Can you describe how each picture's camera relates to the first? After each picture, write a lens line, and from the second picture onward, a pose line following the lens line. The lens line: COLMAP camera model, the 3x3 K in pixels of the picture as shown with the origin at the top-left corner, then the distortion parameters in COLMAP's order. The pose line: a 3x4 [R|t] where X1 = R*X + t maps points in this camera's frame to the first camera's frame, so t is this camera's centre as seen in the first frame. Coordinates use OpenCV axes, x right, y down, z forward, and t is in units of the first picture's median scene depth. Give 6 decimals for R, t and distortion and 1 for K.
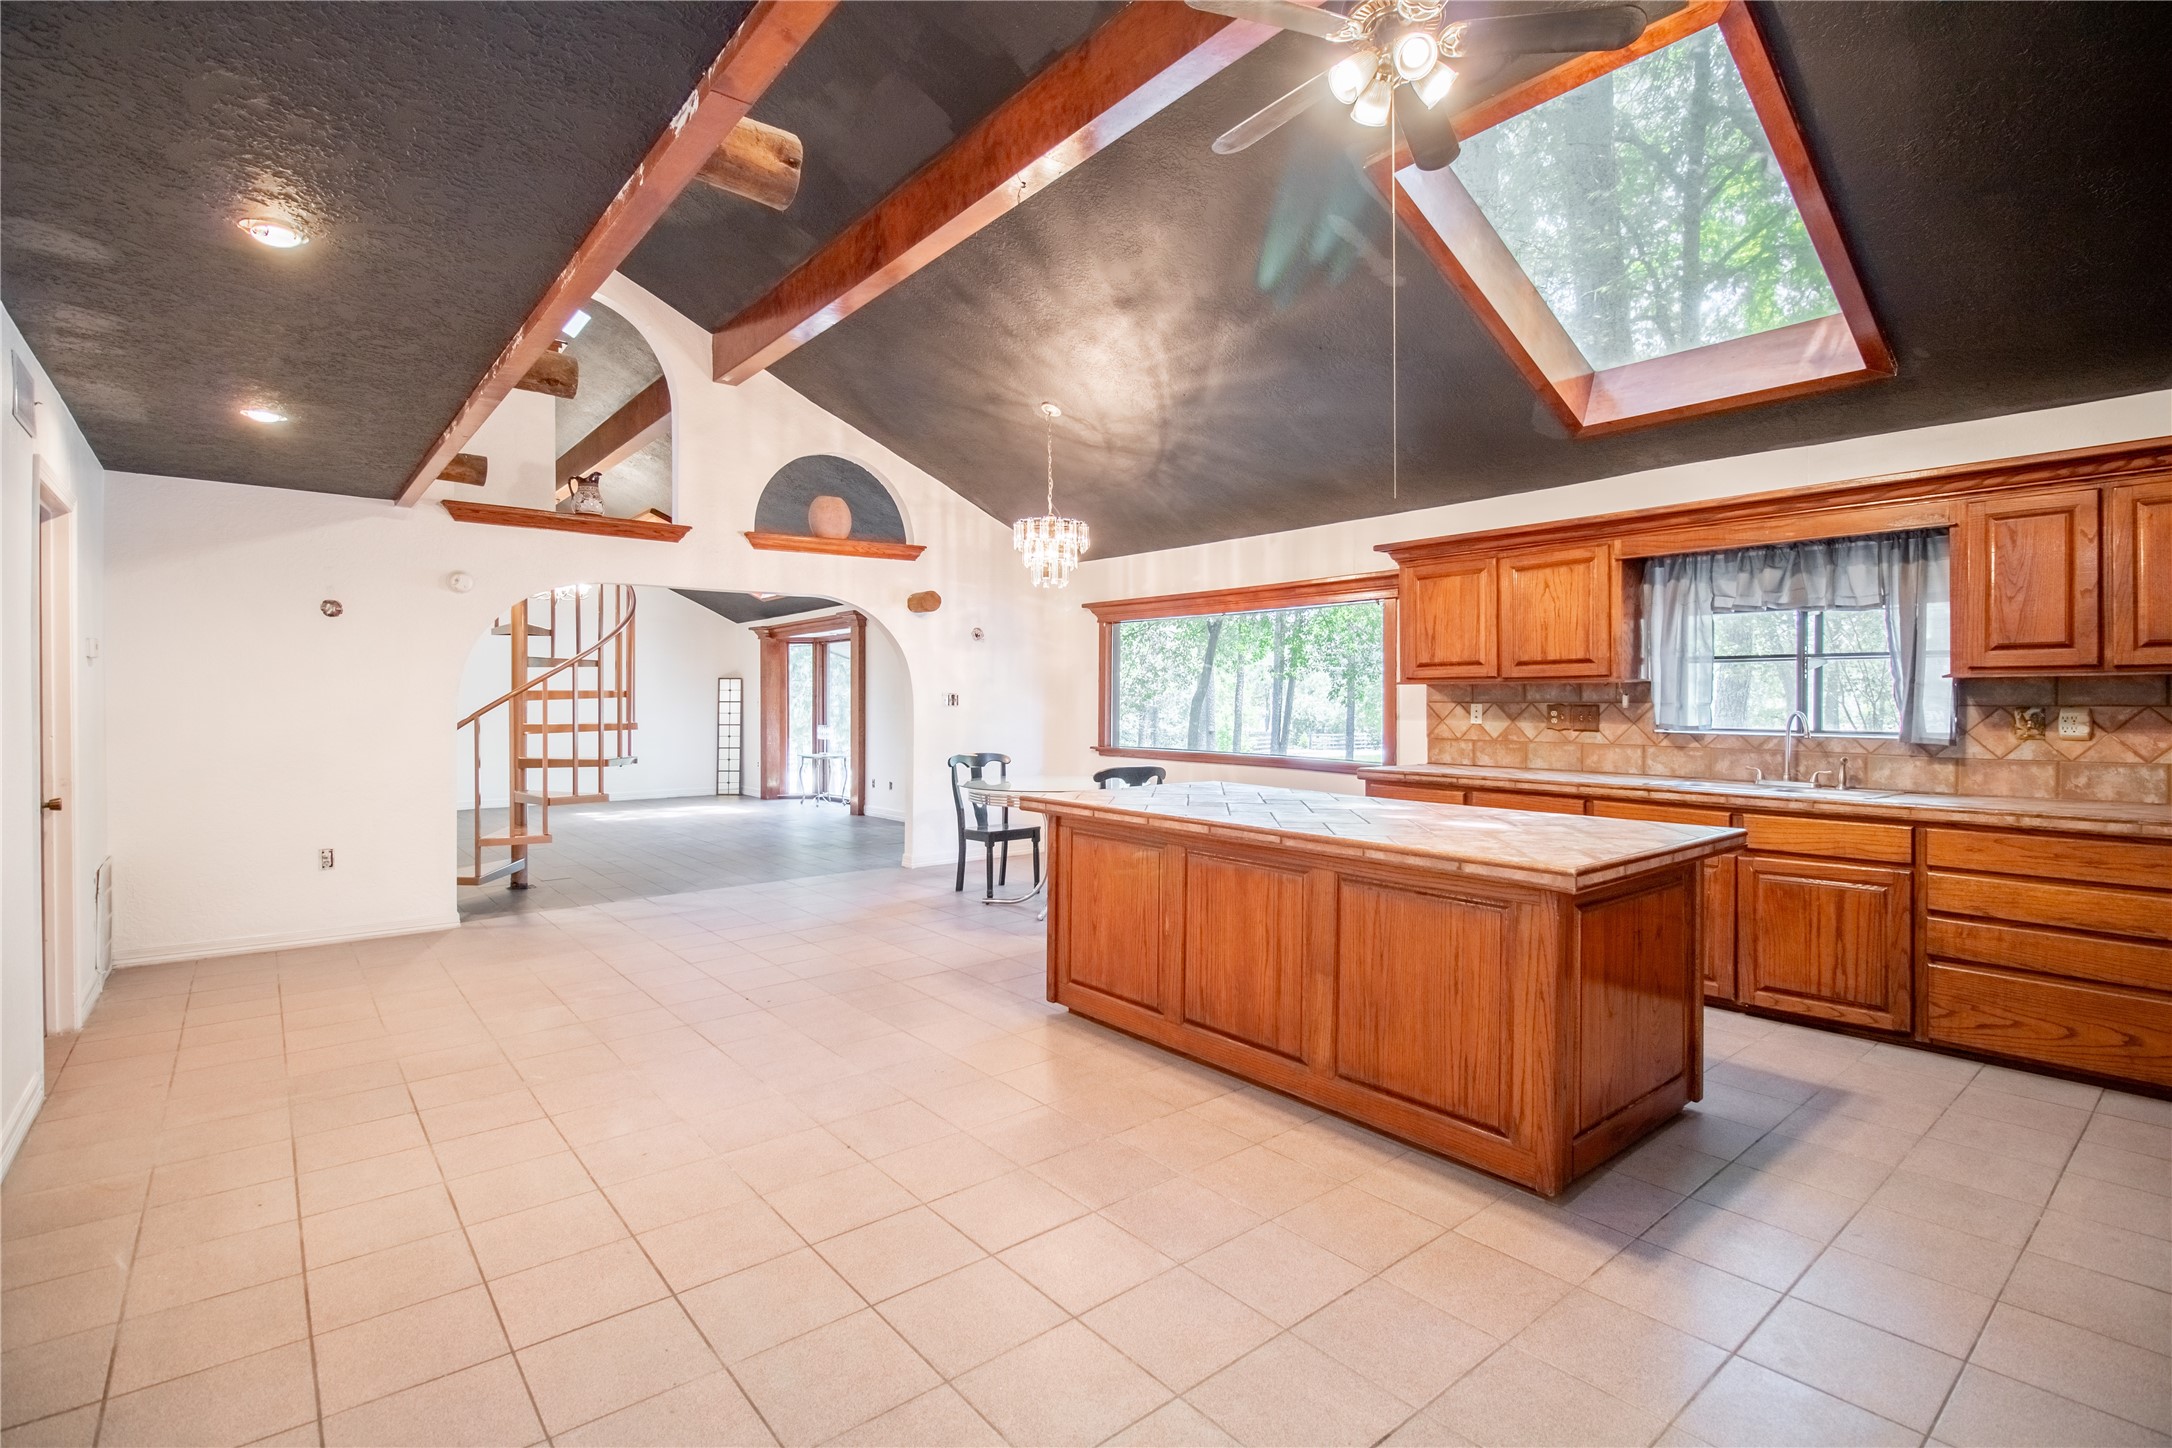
lens RADIAL K [[1027.7, 0, 1086.9], [0, 1027.7, 703.8], [0, 0, 1]] dist [-0.002637, -0.000598]
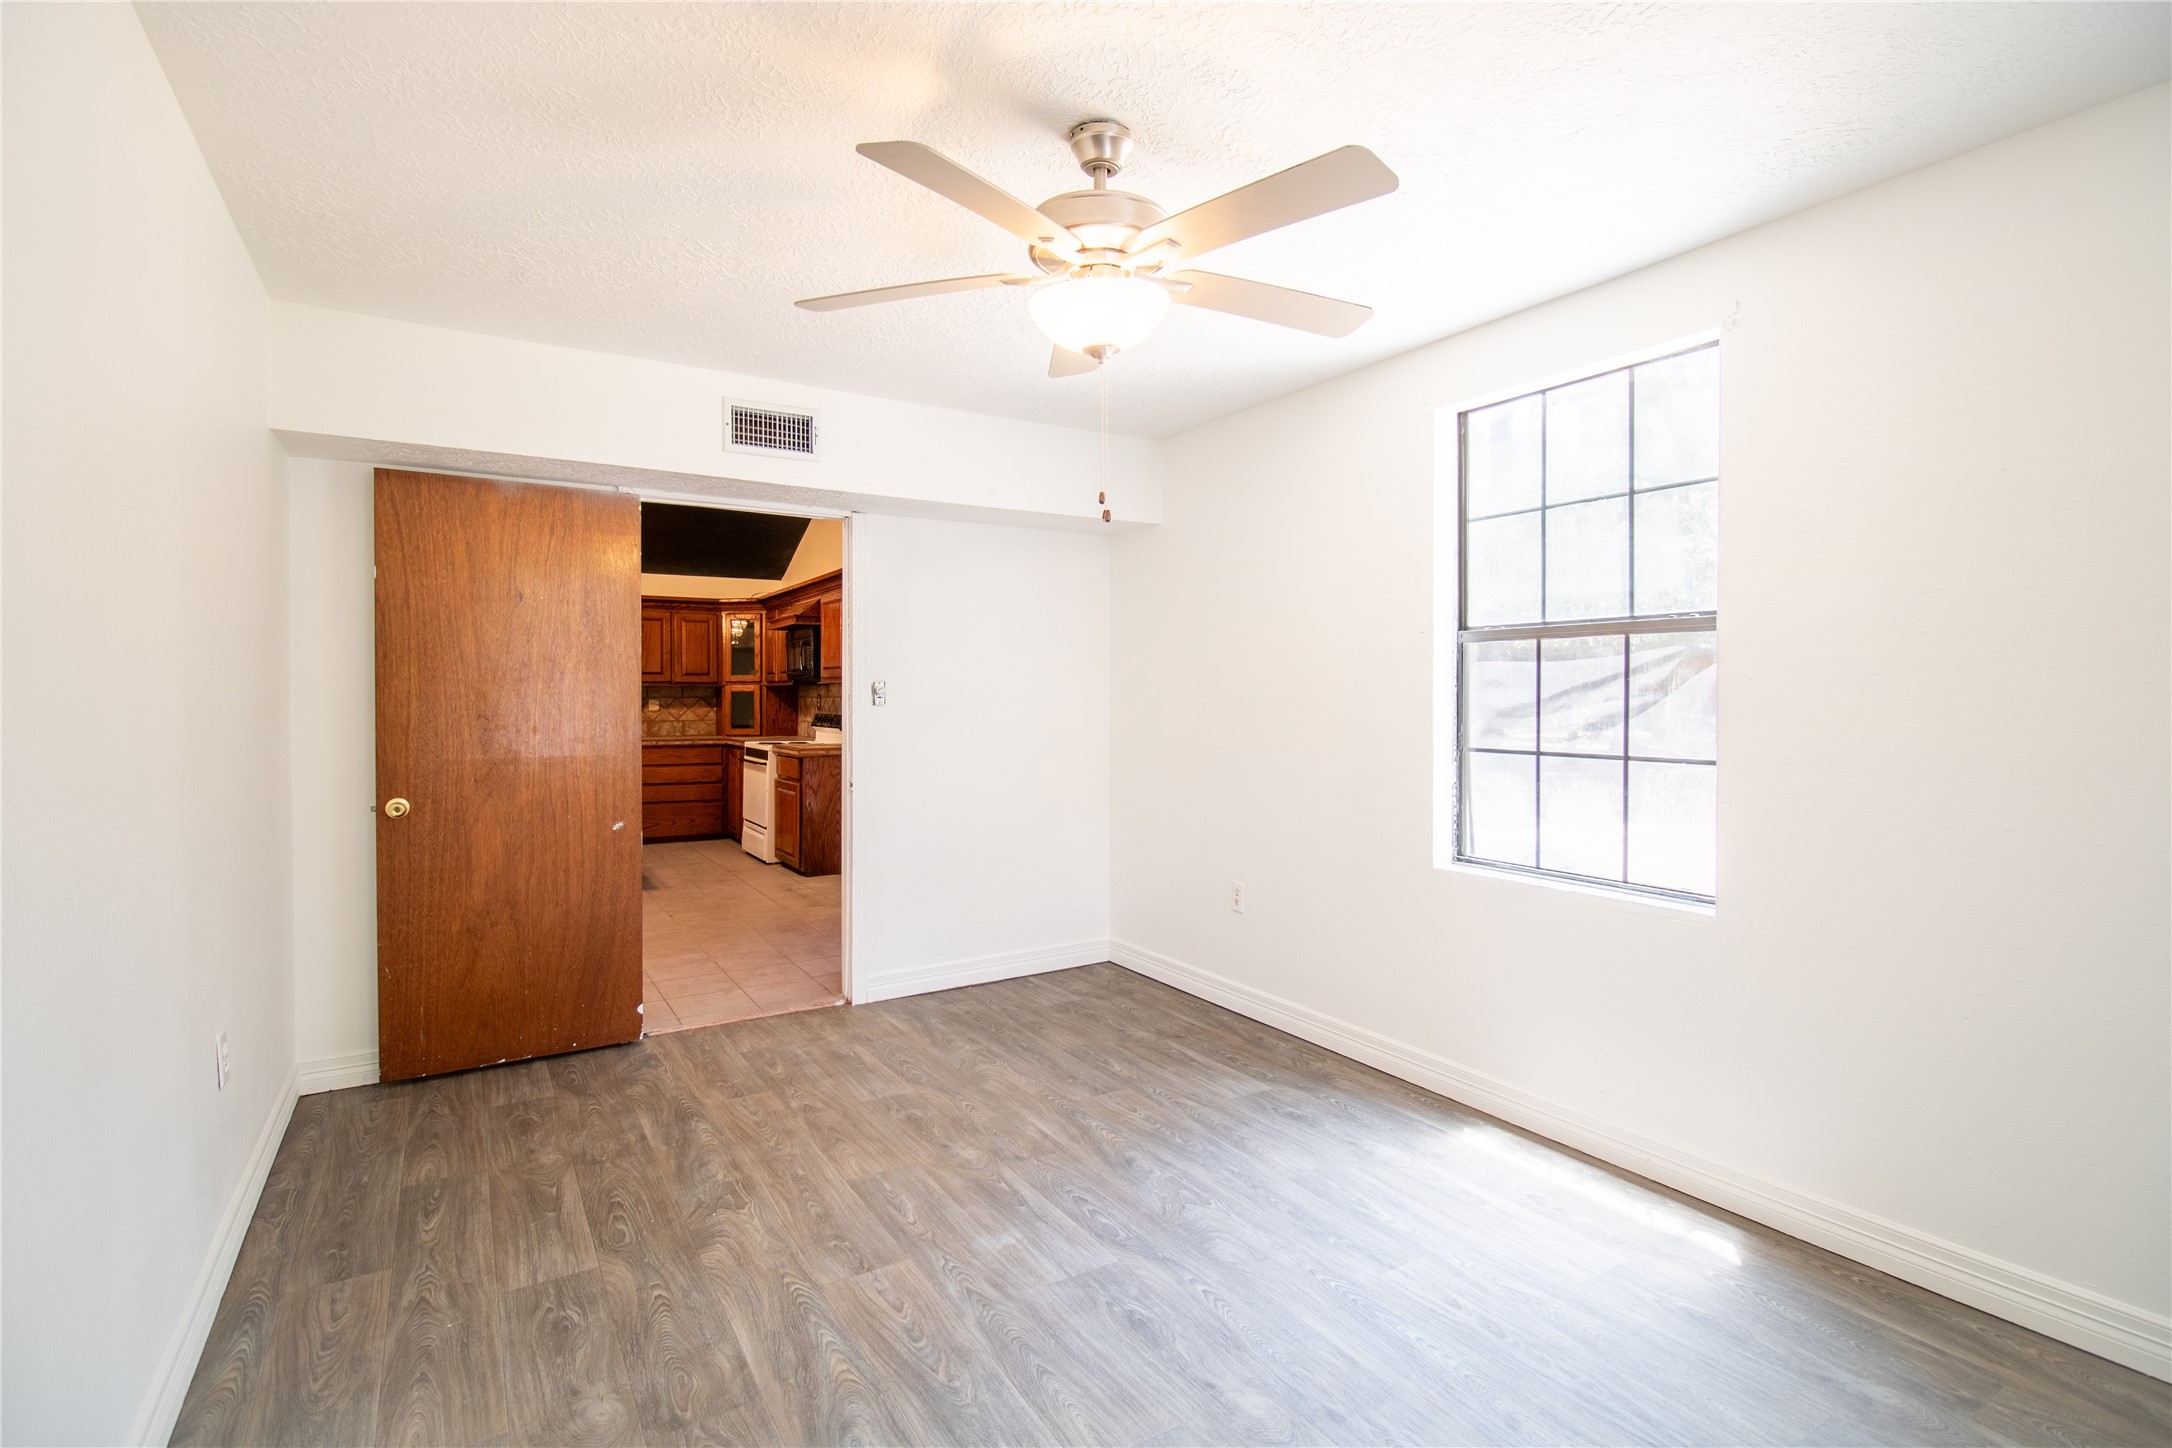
lens RADIAL K [[1027.7, 0, 1086.9], [0, 1027.7, 703.8], [0, 0, 1]] dist [-0.002637, -0.000598]
pose [[0.134157, -0.007061, 0.990935, -1.139617], [0.001729, 0.999975, 0.006892, 0.001168], [-0.990959, 0.000789, 0.134165, -0.300724]]
